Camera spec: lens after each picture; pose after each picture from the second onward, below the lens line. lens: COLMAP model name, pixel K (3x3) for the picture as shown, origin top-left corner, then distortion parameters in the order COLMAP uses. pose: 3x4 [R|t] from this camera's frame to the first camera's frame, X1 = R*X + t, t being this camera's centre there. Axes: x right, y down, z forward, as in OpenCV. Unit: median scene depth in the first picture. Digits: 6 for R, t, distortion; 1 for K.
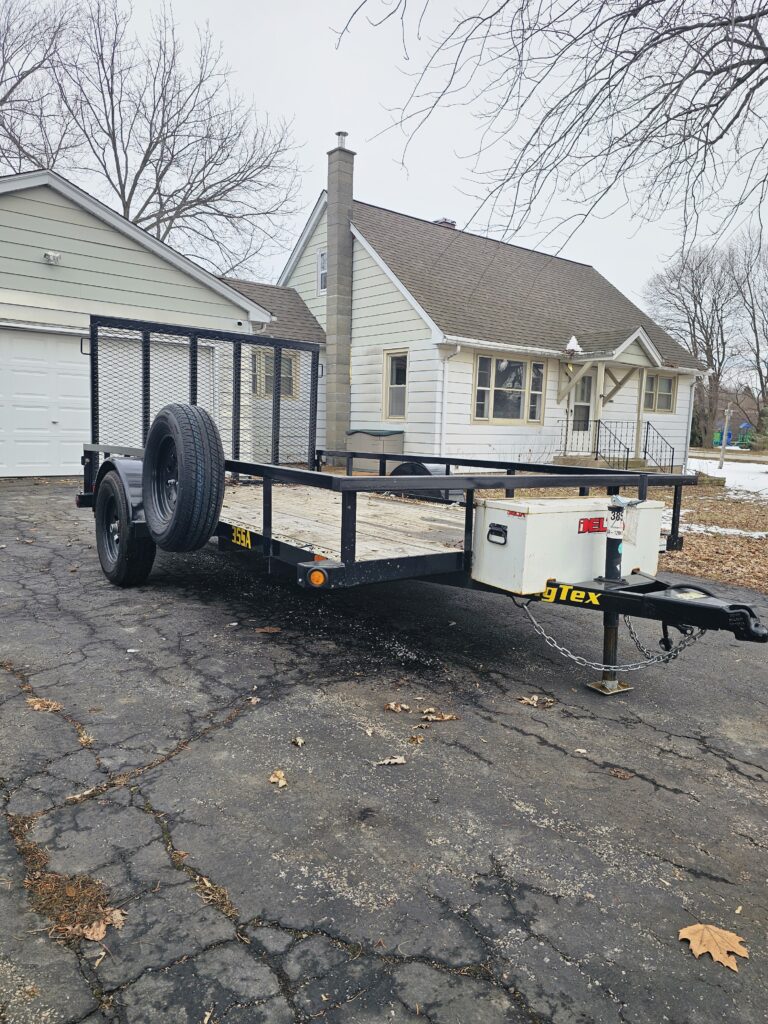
lens RADIAL K [[676.7, 0, 388.3], [0, 676.7, 508.3], [0, 0, 1]] dist [0.068141, -0.067171]
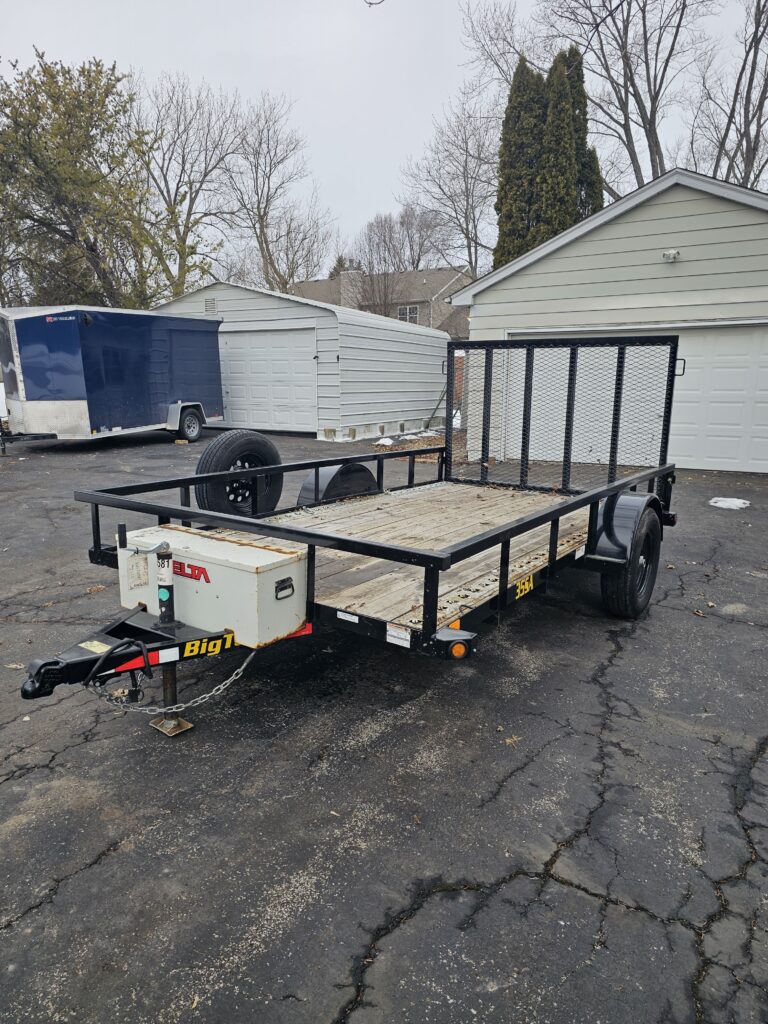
lens RADIAL K [[681.1, 0, 384.0], [0, 681.1, 512.0], [0, 0, 1]] dist [0.069064, -0.058537]
pose [[0.349151, 0.143542, -0.926007, 1.184250], [-0.106484, 0.987875, 0.112982, -0.181559], [0.930997, 0.059157, 0.360202, 0.794383]]
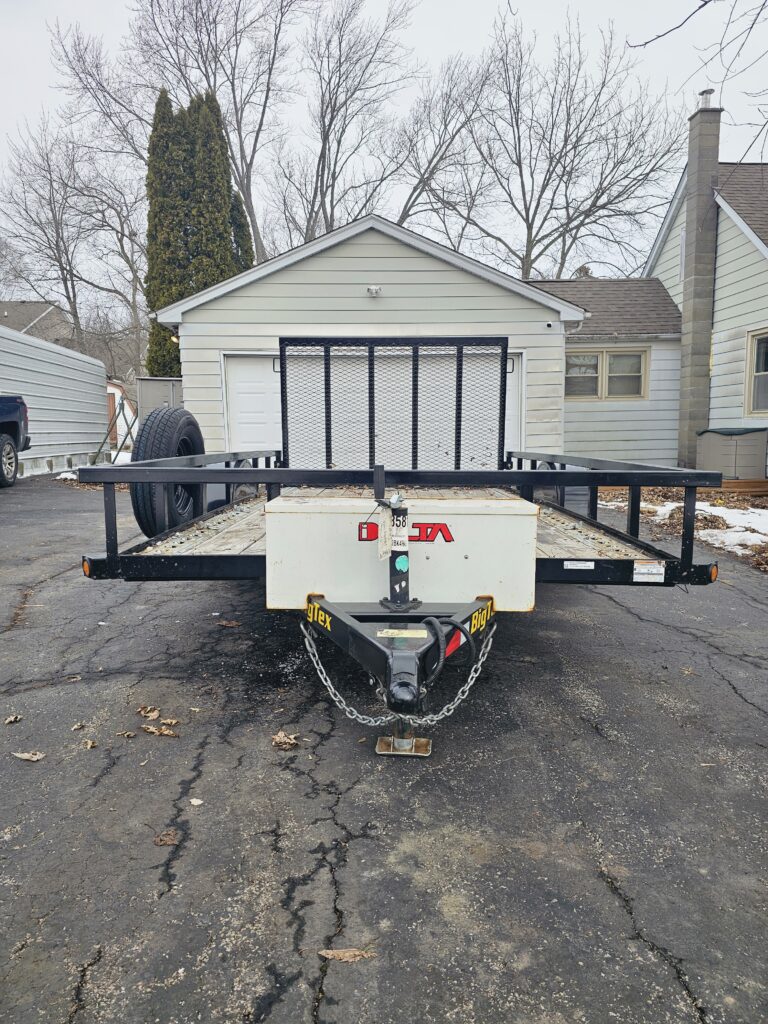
lens RADIAL K [[676.7, 0, 388.3], [0, 676.7, 508.3], [0, 0, 1]] dist [0.068141, -0.067171]
pose [[0.809370, 0.026193, -0.586714, 0.654136], [-0.034619, 0.999396, -0.003140, 0.000510], [0.586277, 0.022853, 0.809788, 0.326270]]
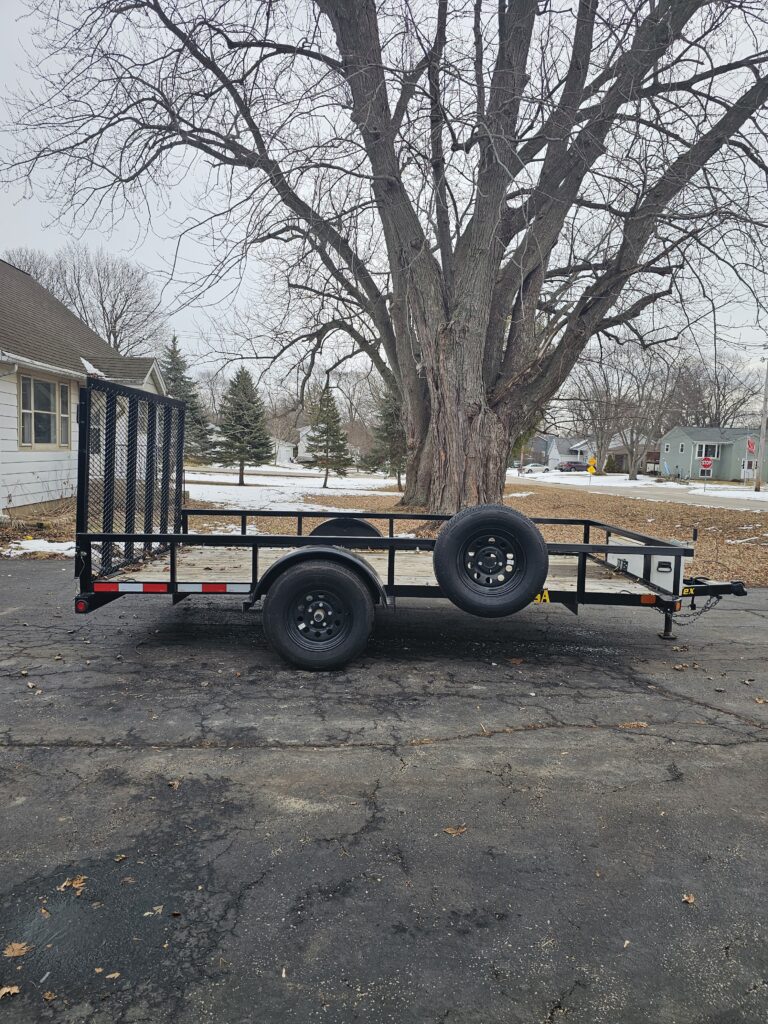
lens RADIAL K [[676.7, 0, 388.3], [0, 676.7, 508.3], [0, 0, 1]] dist [0.068141, -0.067171]
pose [[0.594521, -0.078531, 0.800236, -1.497414], [0.081000, 0.996006, 0.037566, -0.213630], [-0.799990, 0.042485, 0.598507, 0.394196]]
